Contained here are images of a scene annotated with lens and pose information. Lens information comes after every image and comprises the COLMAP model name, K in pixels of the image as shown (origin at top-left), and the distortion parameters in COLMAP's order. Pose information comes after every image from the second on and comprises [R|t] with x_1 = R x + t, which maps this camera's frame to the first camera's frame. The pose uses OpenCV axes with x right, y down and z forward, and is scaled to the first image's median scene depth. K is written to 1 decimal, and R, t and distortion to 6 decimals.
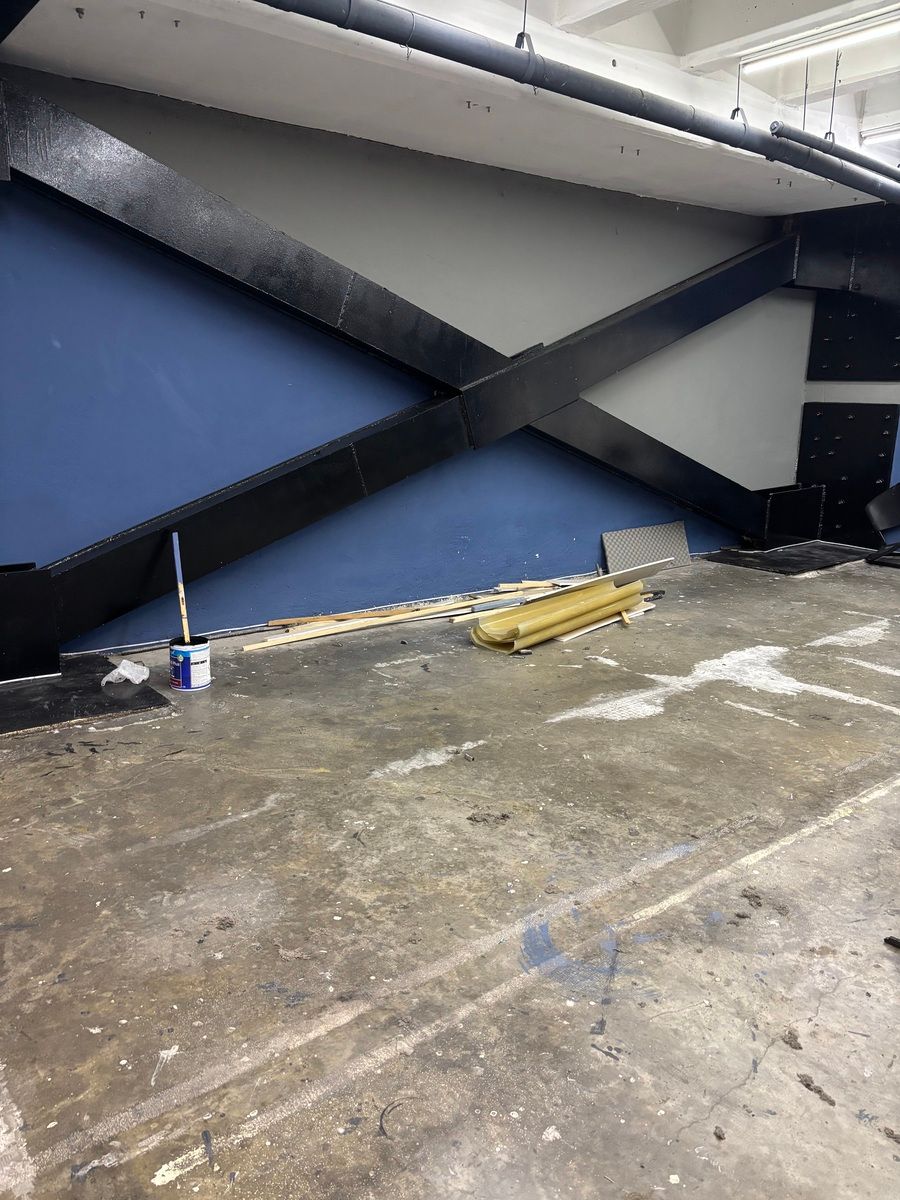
lens RADIAL K [[901.8, 0, 450.2], [0, 901.8, 605.8], [0, 0, 1]] dist [0.050006, -0.053456]
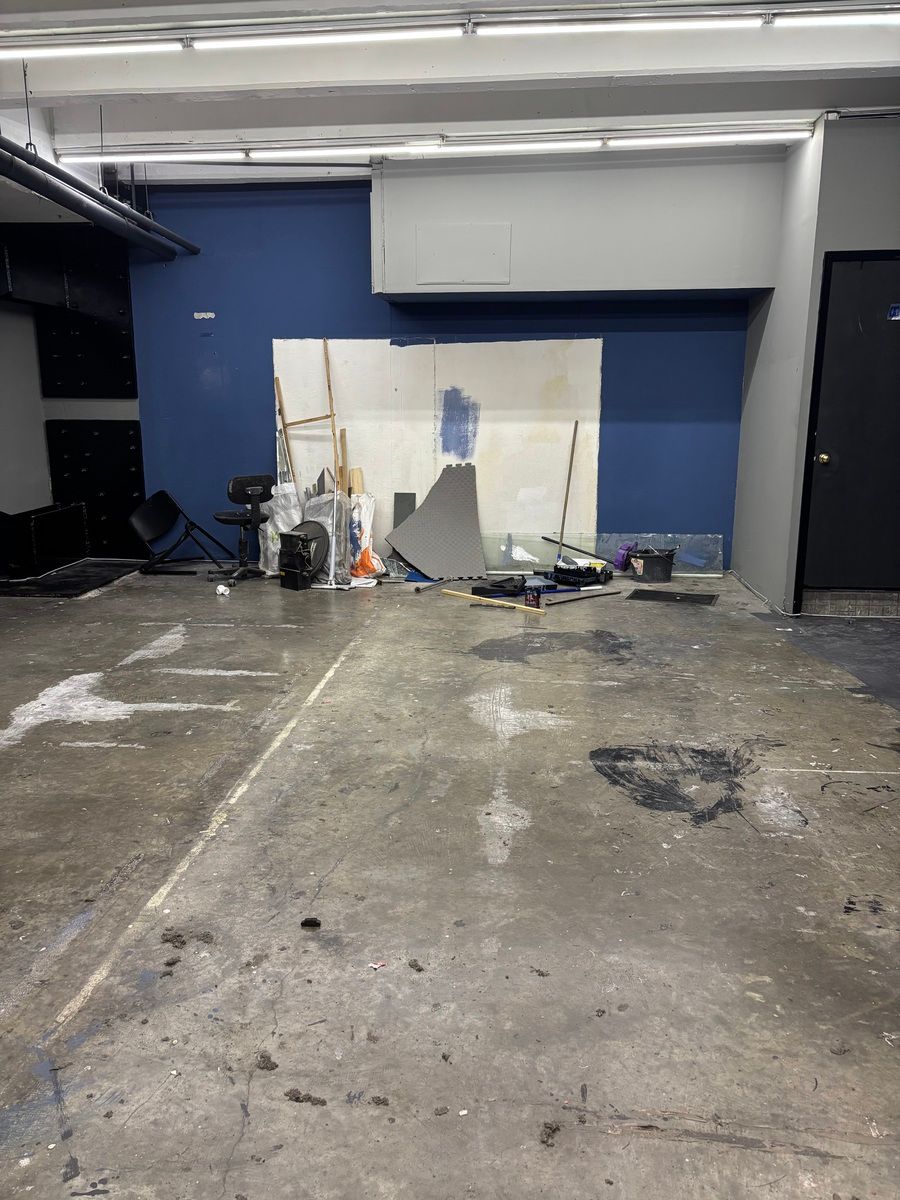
lens RADIAL K [[901.8, 0, 441.8], [0, 901.8, 604.1], [0, 0, 1]] dist [0.050006, -0.053456]
pose [[0.697447, -0.166230, 0.697090, -0.065798], [0.179657, 0.982220, 0.054474, -0.020994], [-0.693751, 0.087244, 0.714911, 0.081491]]
